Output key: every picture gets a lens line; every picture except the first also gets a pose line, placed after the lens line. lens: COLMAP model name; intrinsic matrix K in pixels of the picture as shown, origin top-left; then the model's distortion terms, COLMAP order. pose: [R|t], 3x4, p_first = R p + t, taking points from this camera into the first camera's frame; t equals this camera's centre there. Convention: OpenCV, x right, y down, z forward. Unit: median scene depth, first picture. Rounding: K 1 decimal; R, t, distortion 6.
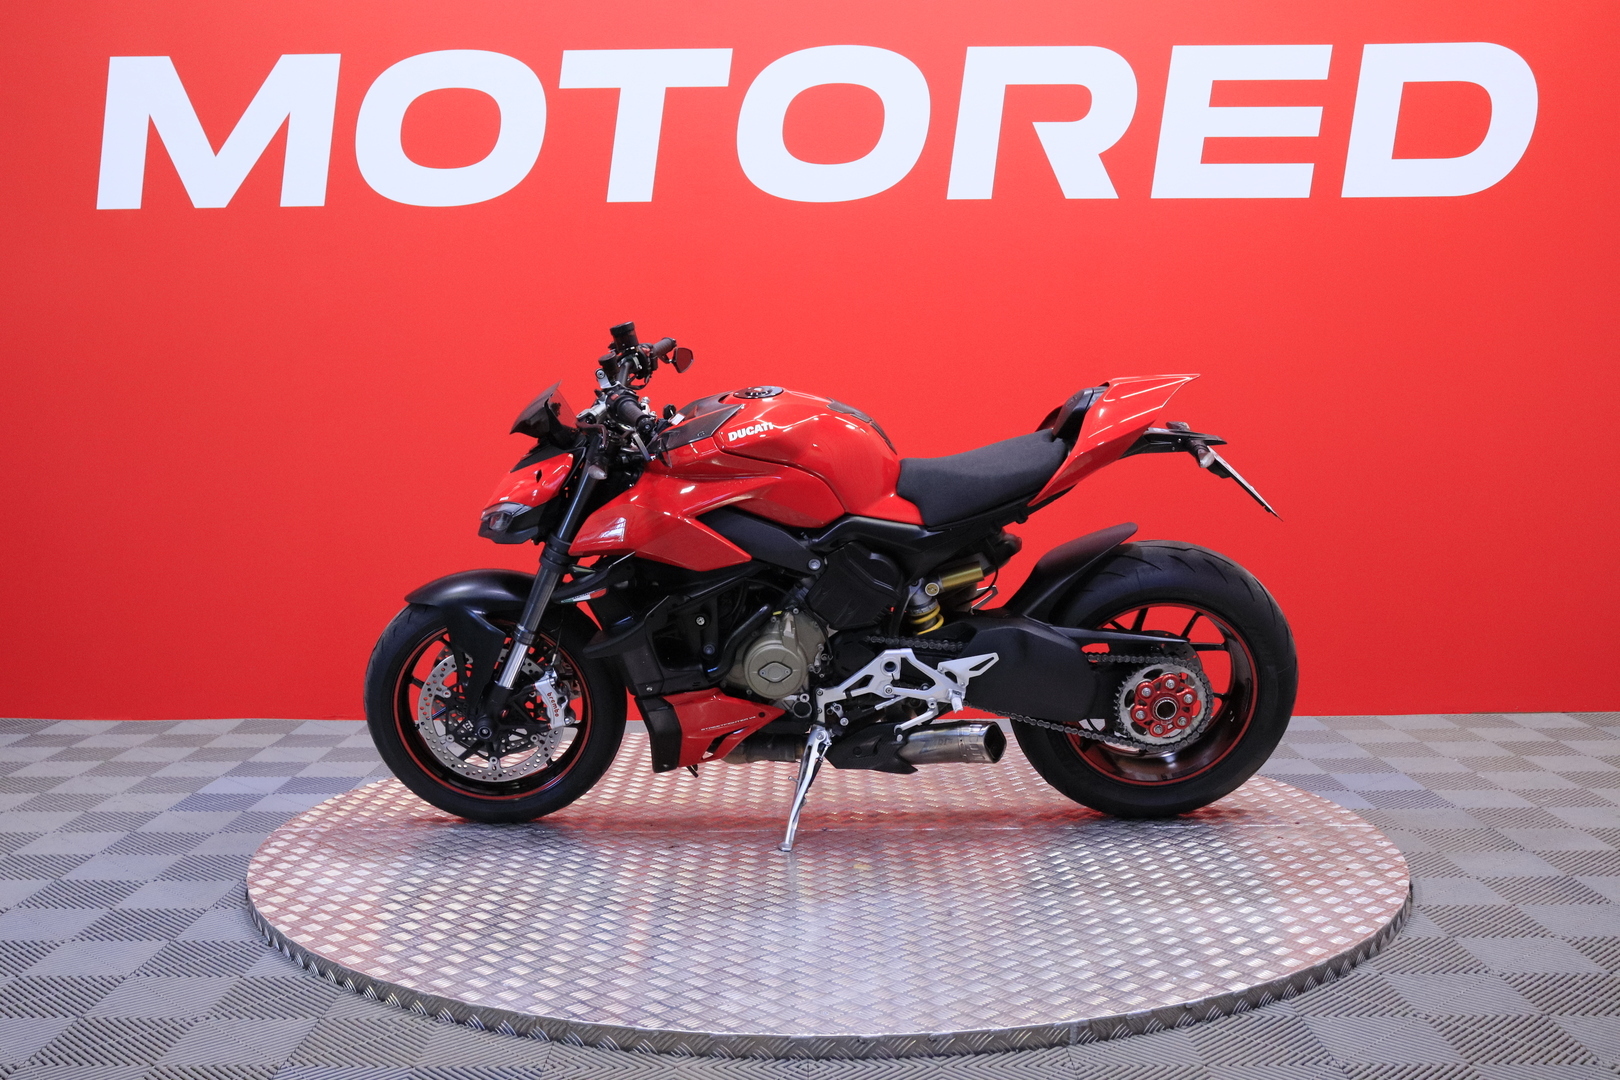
lens RADIAL K [[2217.8, 0, 810.0], [0, 2217.8, 540.0], [0, 0, 1]] dist [-0.001610, -0.000265]
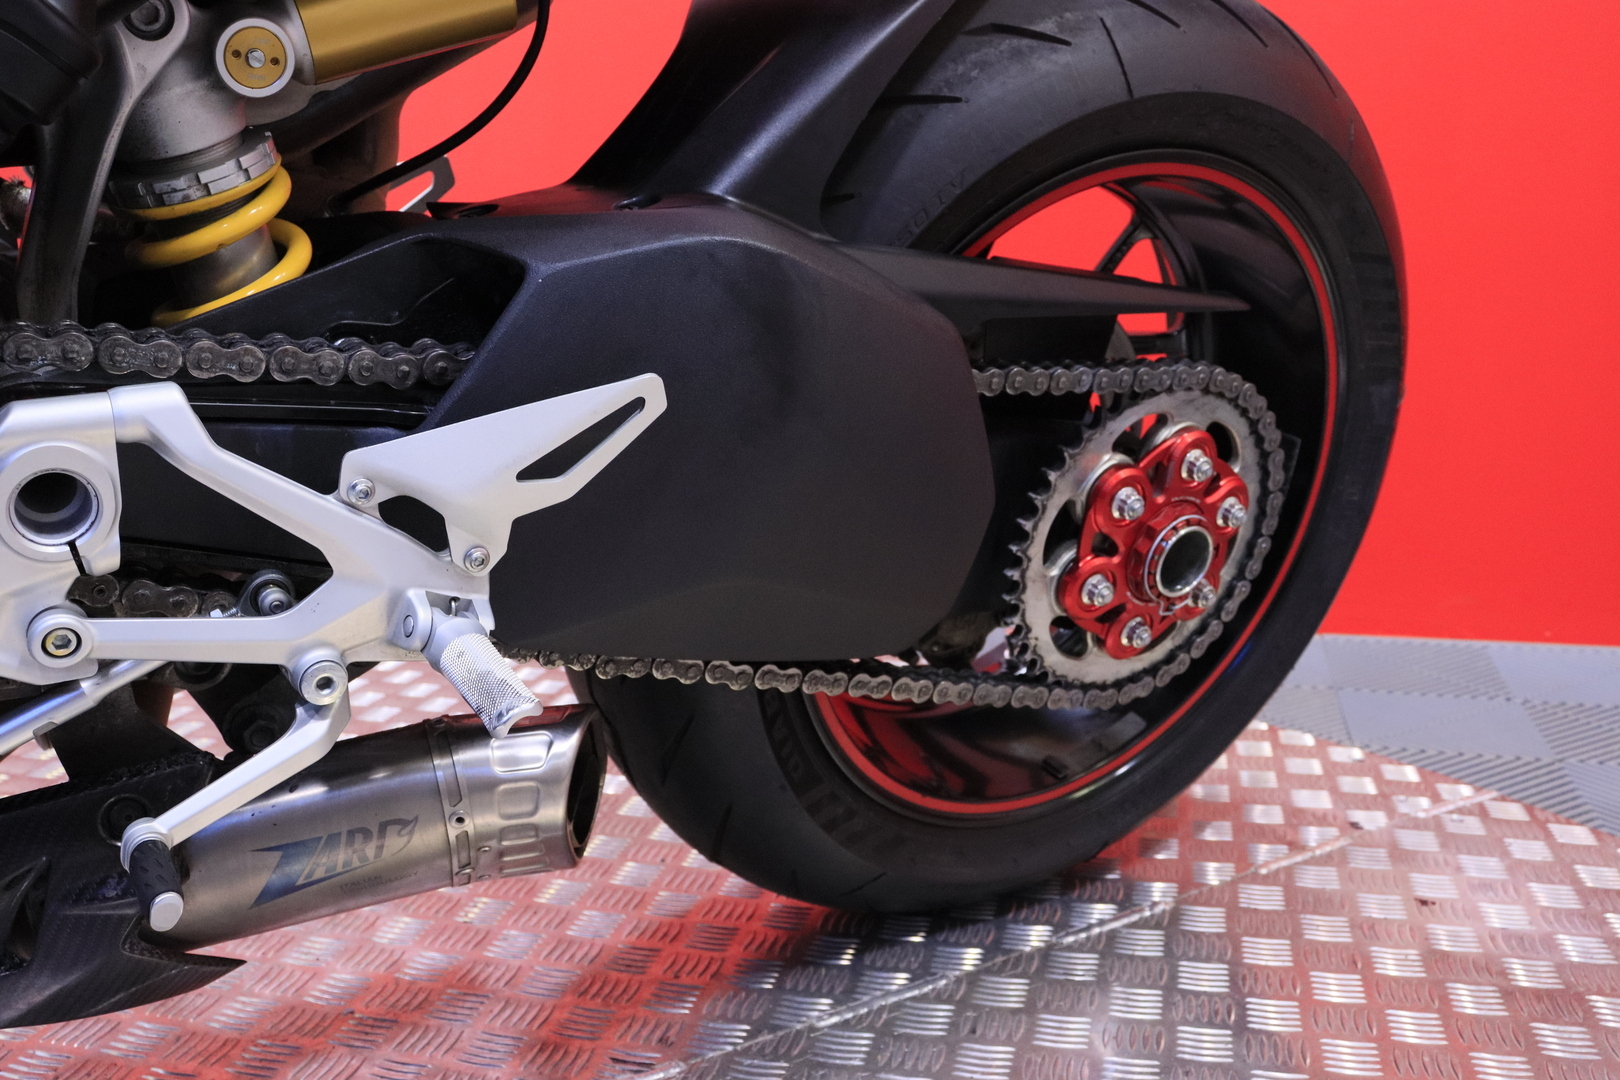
lens RADIAL K [[1493.1, 0, 810.0], [0, 1493.1, 540.0], [0, 0, 1]] dist [-0.098020, -0.003789]
pose [[0.845966, -0.111003, 0.521555, 0.026737], [0.059486, 0.991633, 0.114563, 0.050494], [-0.529908, -0.065891, 0.845491, 0.872059]]
